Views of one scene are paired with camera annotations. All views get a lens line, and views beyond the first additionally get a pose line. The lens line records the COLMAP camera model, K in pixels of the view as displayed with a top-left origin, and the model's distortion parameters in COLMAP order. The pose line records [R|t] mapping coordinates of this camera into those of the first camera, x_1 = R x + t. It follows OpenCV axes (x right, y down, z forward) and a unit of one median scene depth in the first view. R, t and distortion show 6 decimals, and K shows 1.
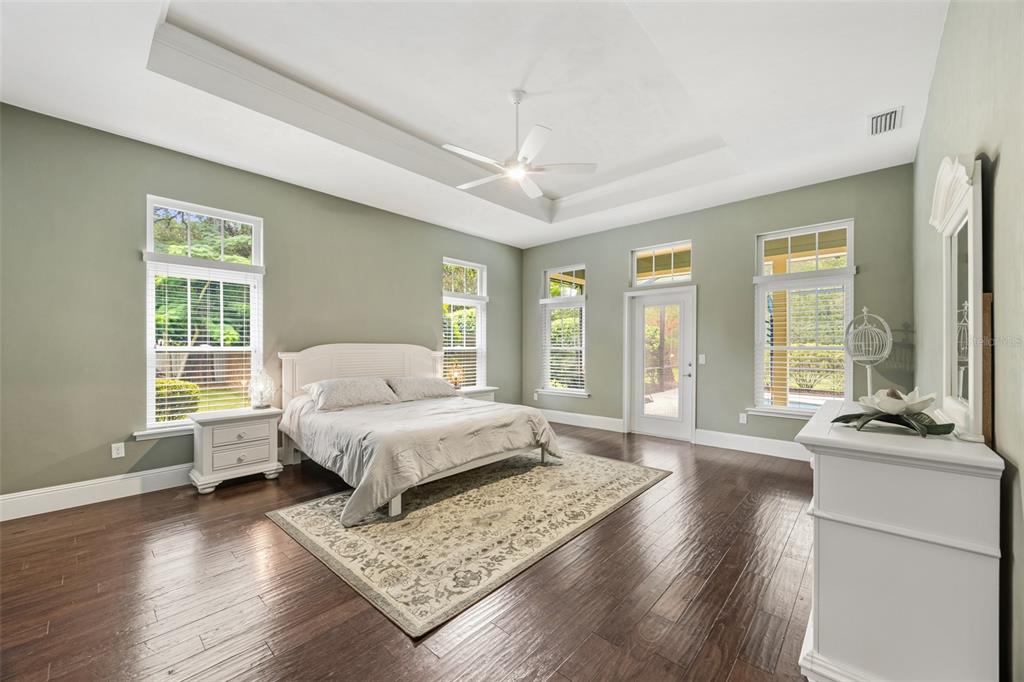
lens RADIAL K [[391.0, 0, 516.6], [0, 391.0, 350.0], [0, 0, 1]] dist [-0.001315, -0.000069]
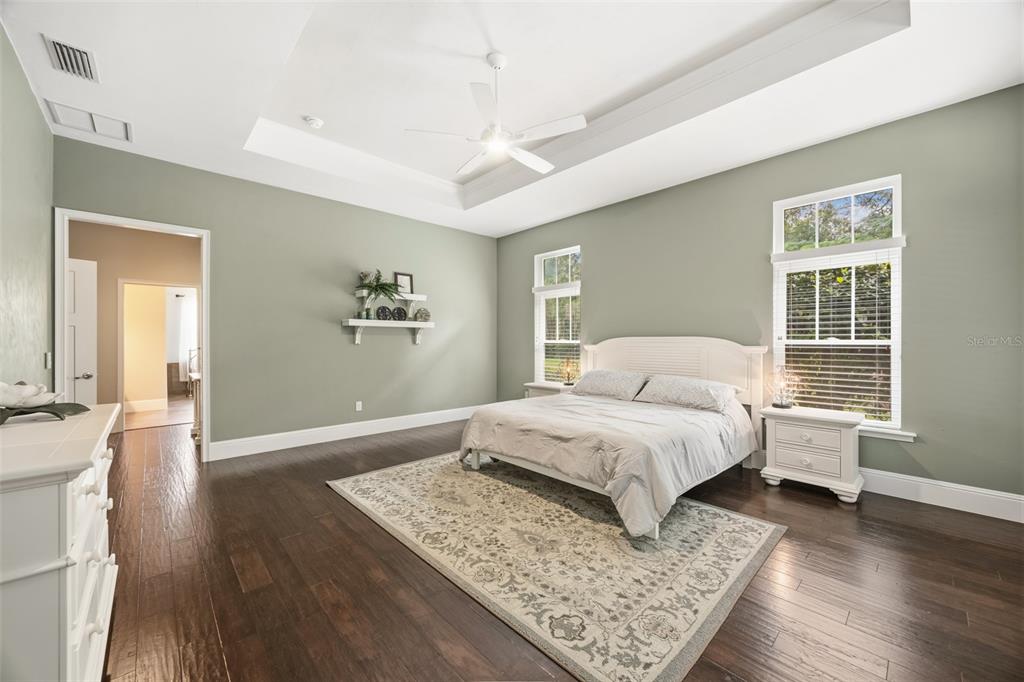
lens RADIAL K [[391.0, 0, 518.6], [0, 391.0, 343.1], [0, 0, 1]] dist [-0.001315, -0.000069]
pose [[-0.077237, 0.006756, -0.996990, 0.835286], [-0.007755, 0.999943, 0.007377, -0.007547], [0.996983, 0.008301, -0.077180, 1.058620]]
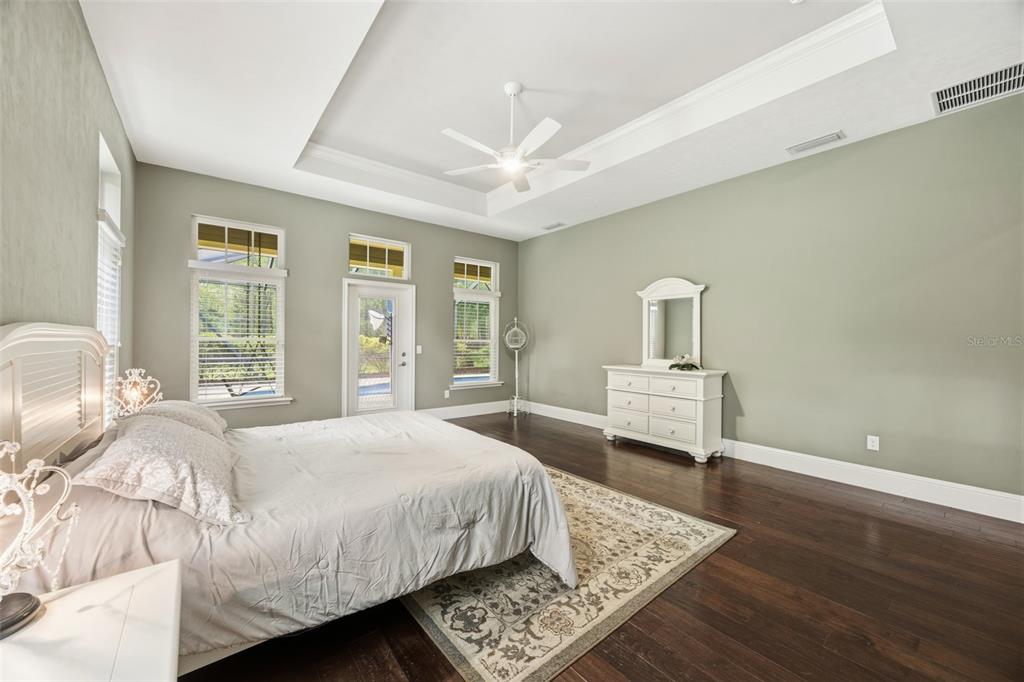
lens RADIAL K [[391.0, 0, 516.3], [0, 391.0, 339.9], [0, 0, 1]] dist [-0.001315, -0.000069]
pose [[0.151011, 0.003970, 0.988524, -0.926192], [0.001111, 0.999991, -0.004185, -0.000709], [-0.988531, 0.001730, 0.151005, 0.791470]]
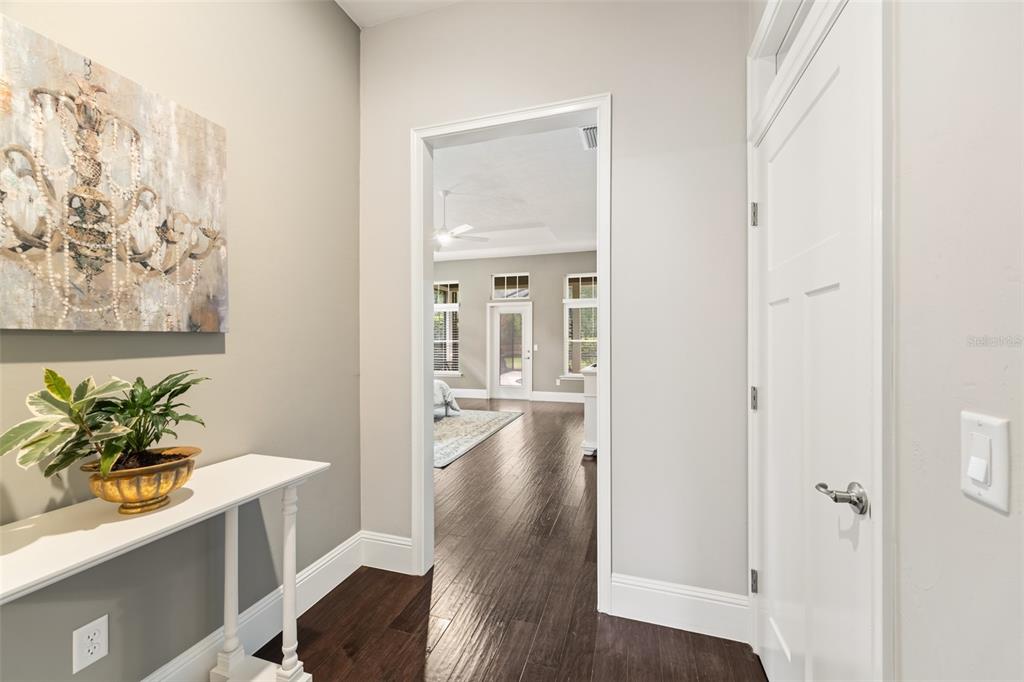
lens RADIAL K [[391.0, 0, 514.0], [0, 391.0, 342.3], [0, 0, 1]] dist [-0.001315, -0.000069]
pose [[0.908157, -0.003876, 0.418611, -0.412562], [0.004512, 0.999990, -0.000529, 0.001805], [-0.418605, 0.002369, 0.908165, -0.625566]]
